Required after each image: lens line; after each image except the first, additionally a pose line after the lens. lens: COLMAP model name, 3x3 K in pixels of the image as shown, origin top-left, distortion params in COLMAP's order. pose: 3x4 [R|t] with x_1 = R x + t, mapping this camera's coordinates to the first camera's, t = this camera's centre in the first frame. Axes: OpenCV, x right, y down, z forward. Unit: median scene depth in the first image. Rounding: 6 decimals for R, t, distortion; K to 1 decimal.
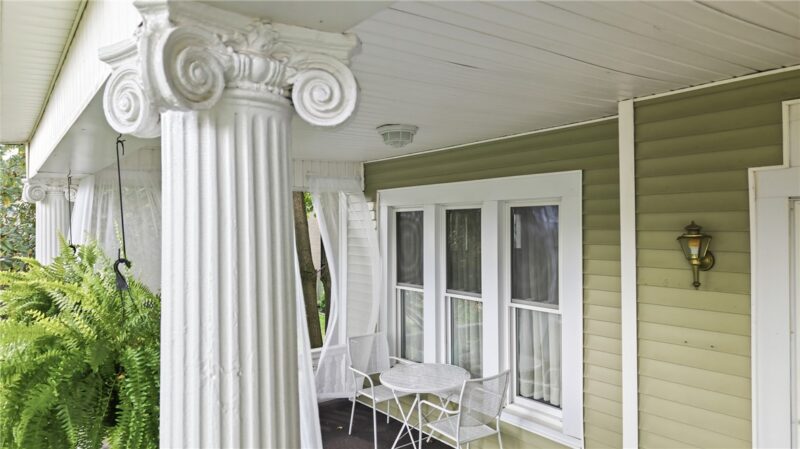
lens RADIAL K [[541.3, 0, 385.8], [0, 541.3, 226.5], [0, 0, 1]] dist [0.010583, 0.001680]
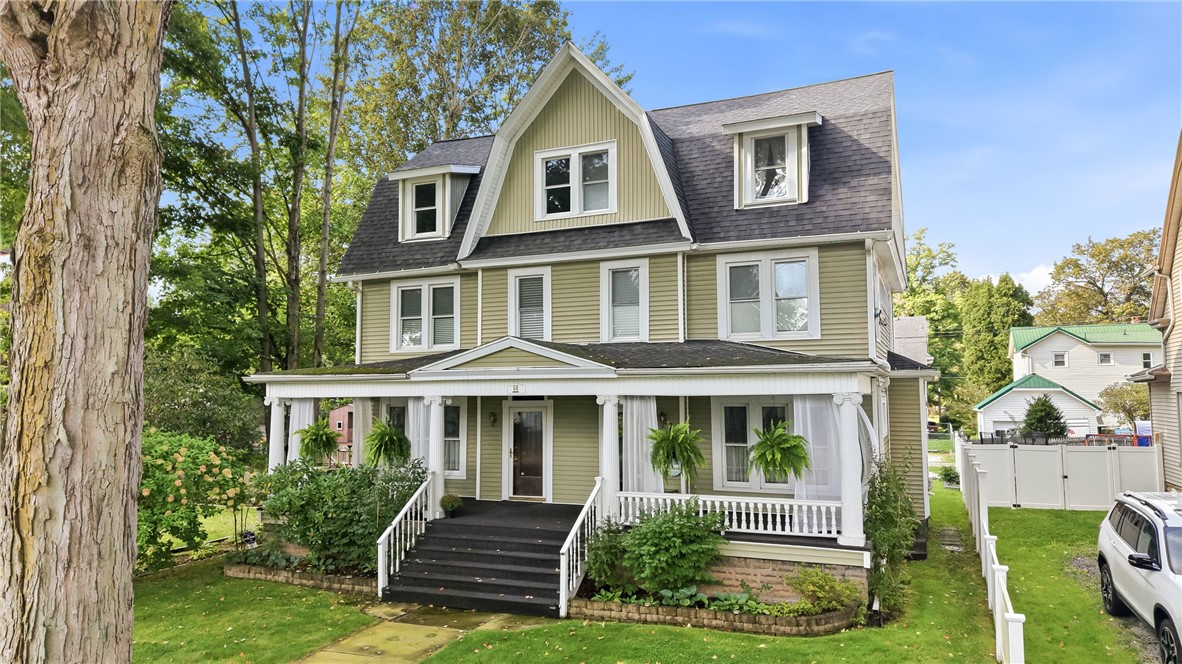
lens RADIAL K [[799.7, 0, 570.0], [0, 799.7, 334.9], [0, 0, 1]] dist [0.010583, 0.001680]
pose [[0.864799, 0.040363, 0.500494, -1.348264], [0.000242, 0.996730, -0.080800, -0.068492], [-0.502119, 0.069997, 0.861961, -3.103025]]
